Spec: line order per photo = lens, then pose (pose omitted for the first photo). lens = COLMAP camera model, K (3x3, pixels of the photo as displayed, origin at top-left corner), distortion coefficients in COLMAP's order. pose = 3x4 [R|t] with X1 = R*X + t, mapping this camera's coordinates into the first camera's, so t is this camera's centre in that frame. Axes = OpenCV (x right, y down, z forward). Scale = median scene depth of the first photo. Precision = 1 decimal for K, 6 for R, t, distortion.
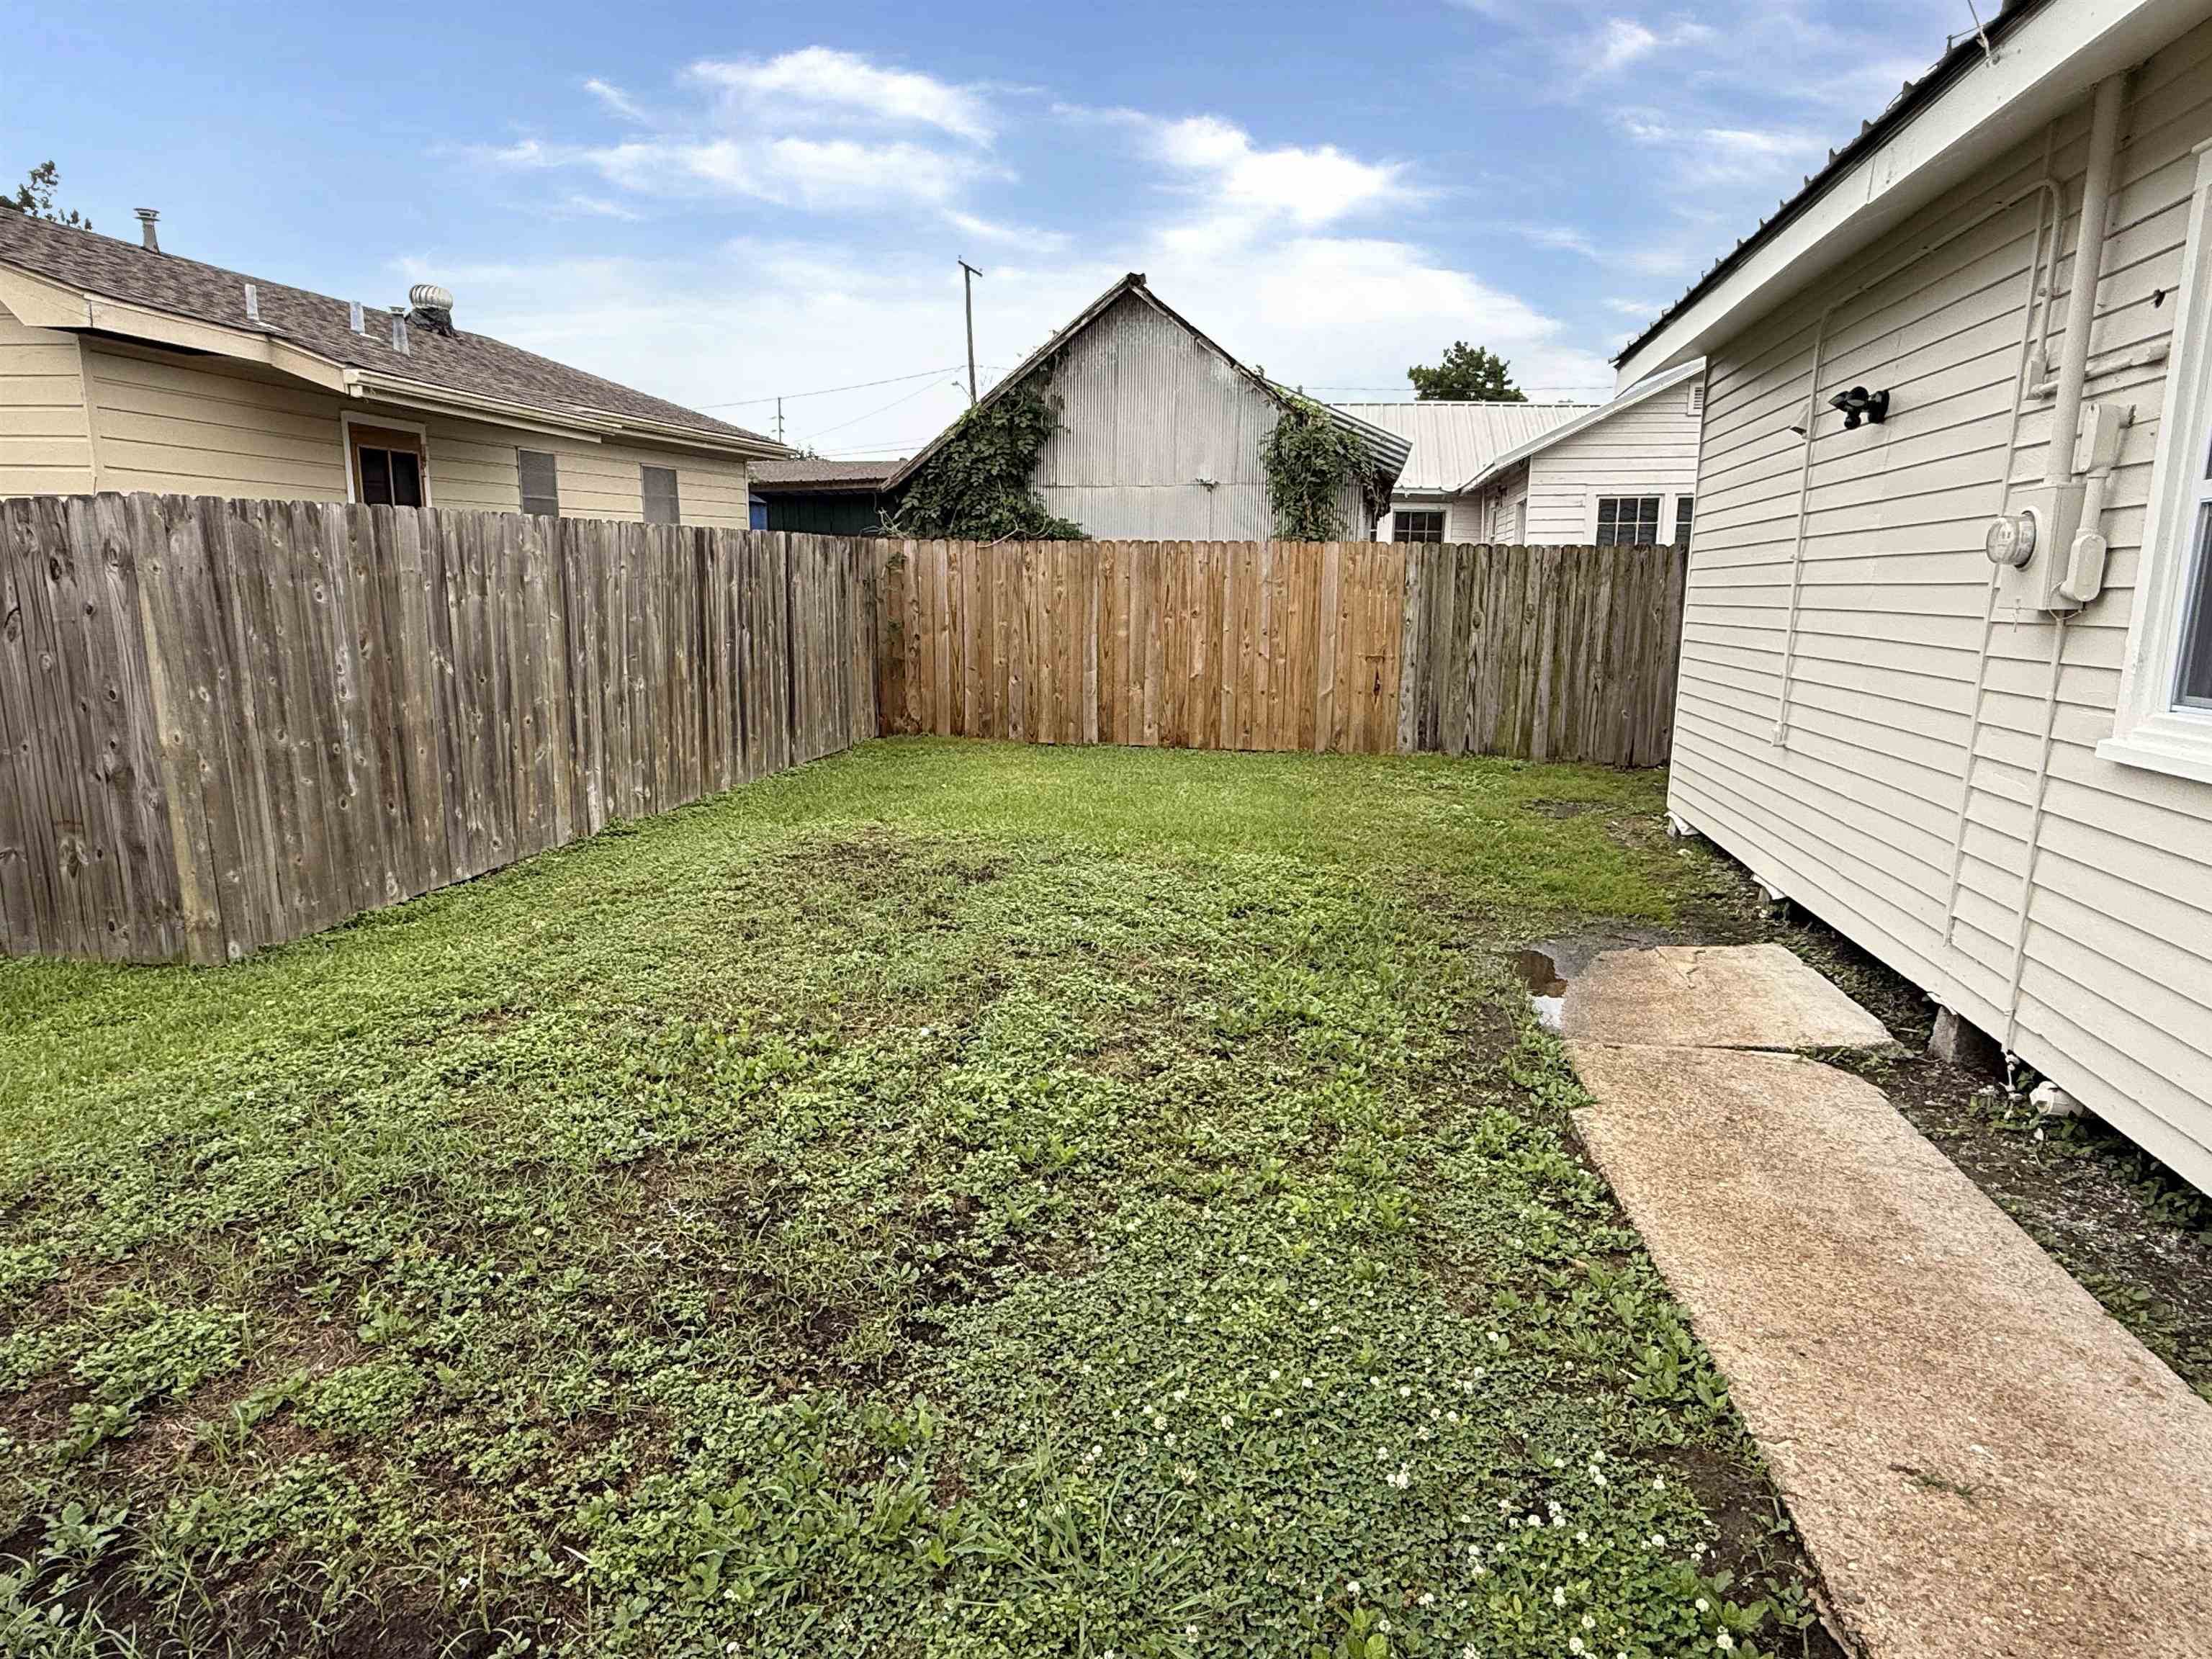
lens RADIAL K [[1310.5, 0, 1107.2], [0, 1310.5, 837.5], [0, 0, 1]] dist [-0.008967, -0.001029]
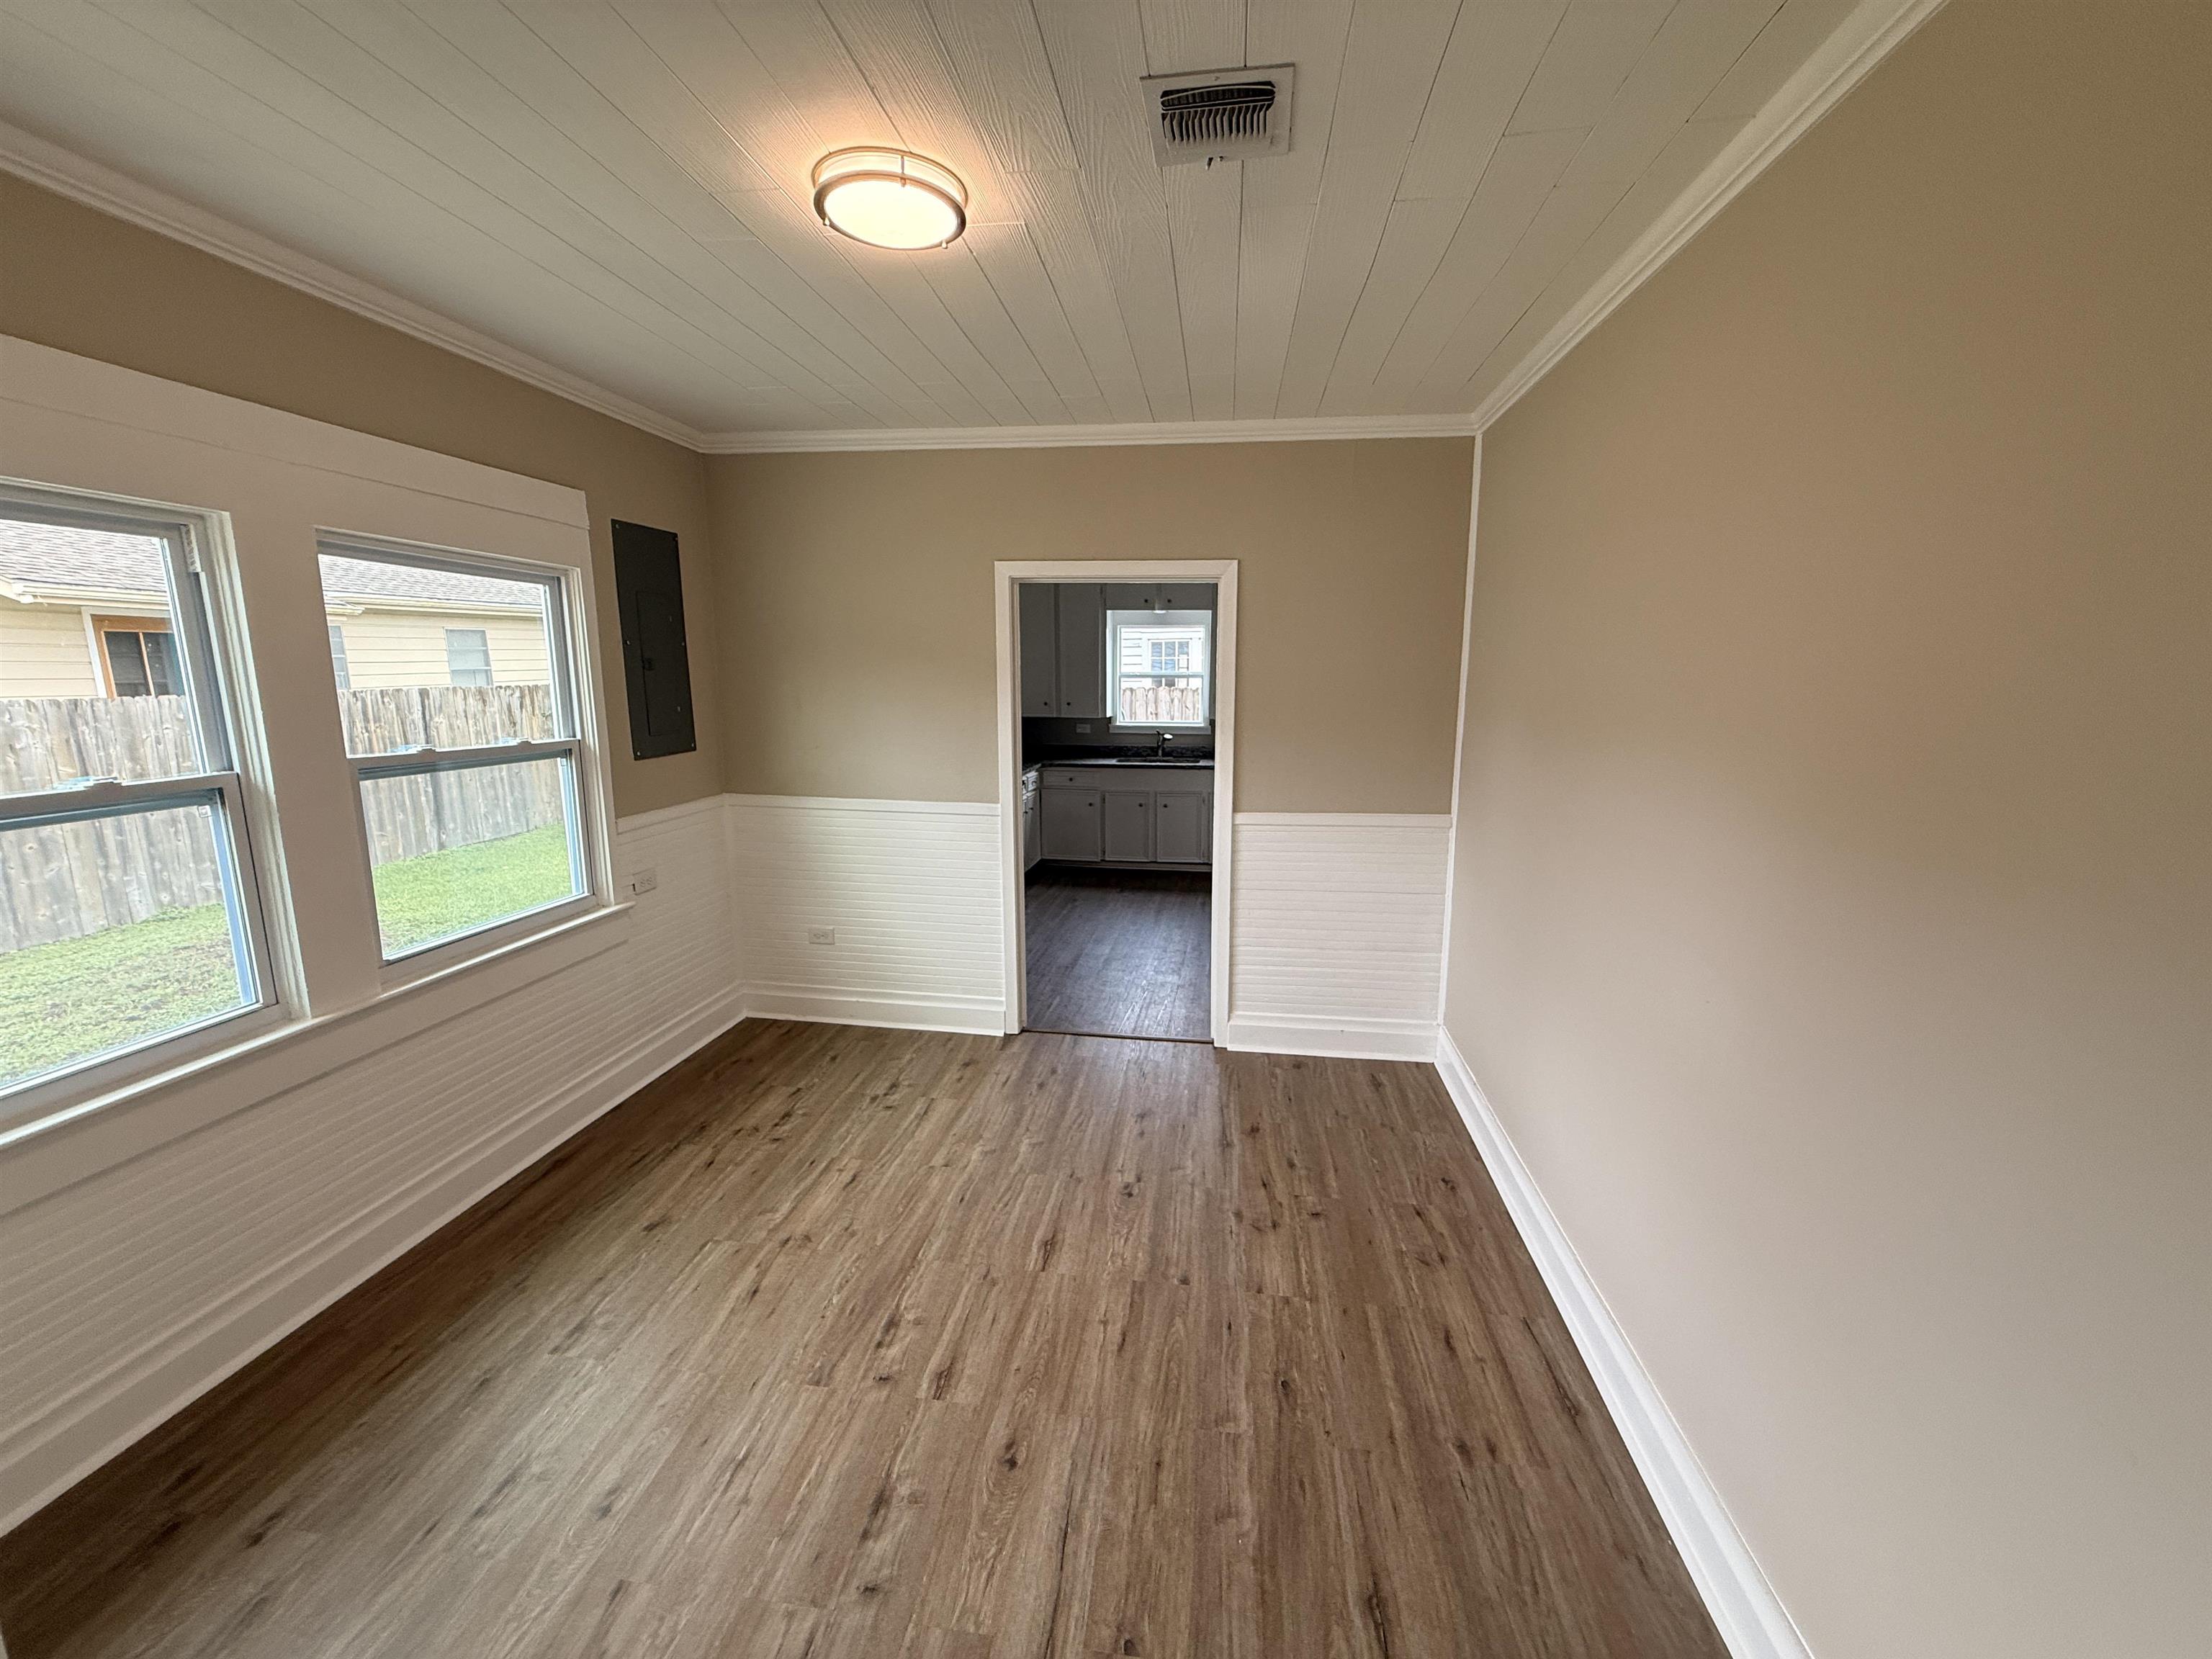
lens RADIAL K [[866.2, 0, 1100.8], [0, 866.2, 828.9], [0, 0, 1]] dist [-0.002431, 0.000027]
pose [[0.999181, -0.015861, 0.037235, 0.468320], [0.016395, 0.999766, -0.014082, -0.055244], [-0.037003, 0.014681, 0.999207, 0.033033]]
